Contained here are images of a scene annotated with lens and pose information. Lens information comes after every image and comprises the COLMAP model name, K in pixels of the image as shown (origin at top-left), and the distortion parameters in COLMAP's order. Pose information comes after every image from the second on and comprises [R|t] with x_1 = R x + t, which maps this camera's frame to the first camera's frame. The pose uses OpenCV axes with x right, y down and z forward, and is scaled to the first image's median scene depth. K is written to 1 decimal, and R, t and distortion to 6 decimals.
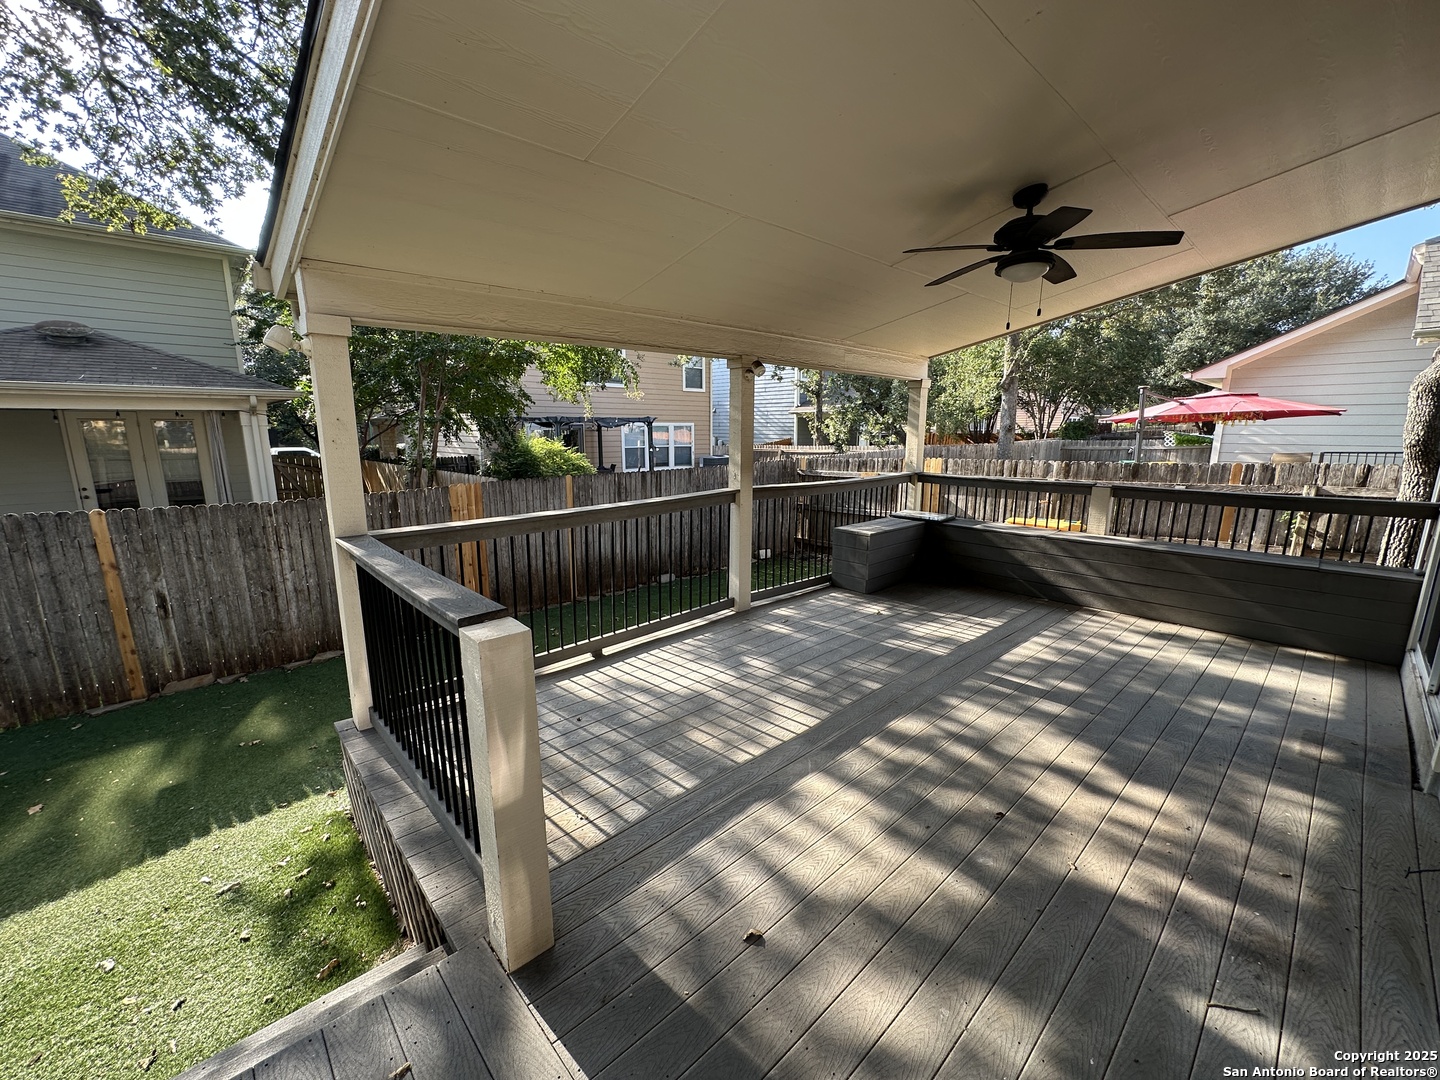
lens RADIAL K [[573.0, 0, 718.6], [0, 573.0, 540.3], [0, 0, 1]] dist [-0.003032, 0.000747]
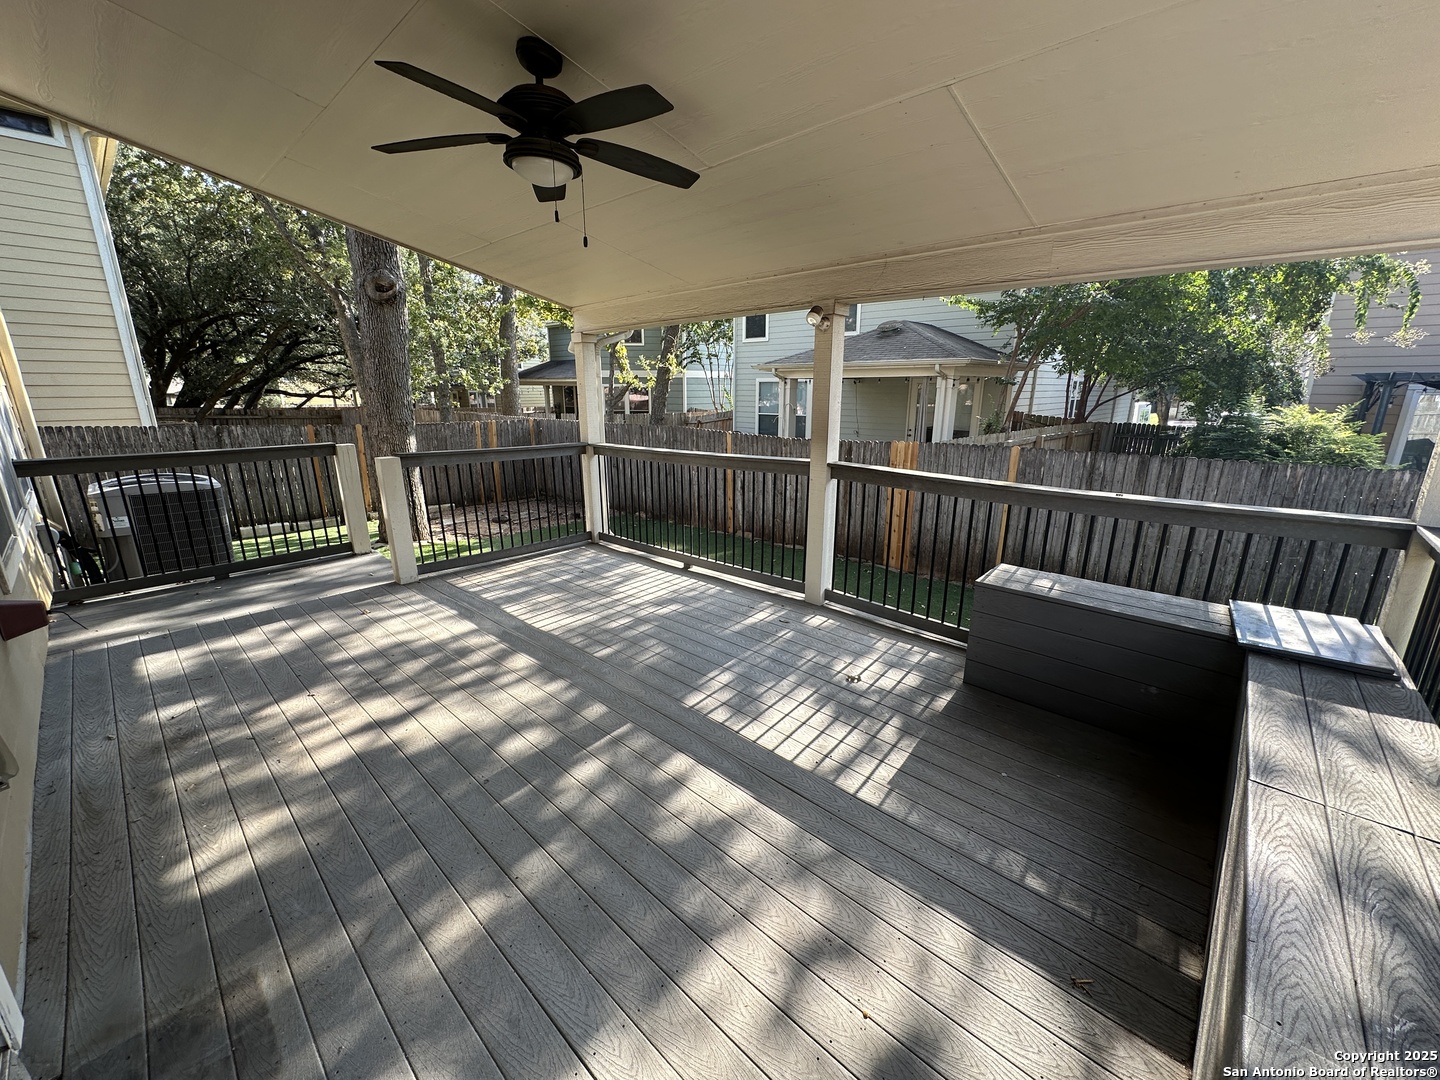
lens RADIAL K [[573.0, 0, 720.7], [0, 573.0, 540.3], [0, 0, 1]] dist [-0.003032, 0.000747]
pose [[0.089837, 0.254845, -0.962800, 1.318176], [-0.195397, 0.952431, 0.233868, -0.224751], [0.976601, 0.167118, 0.135360, 1.146561]]
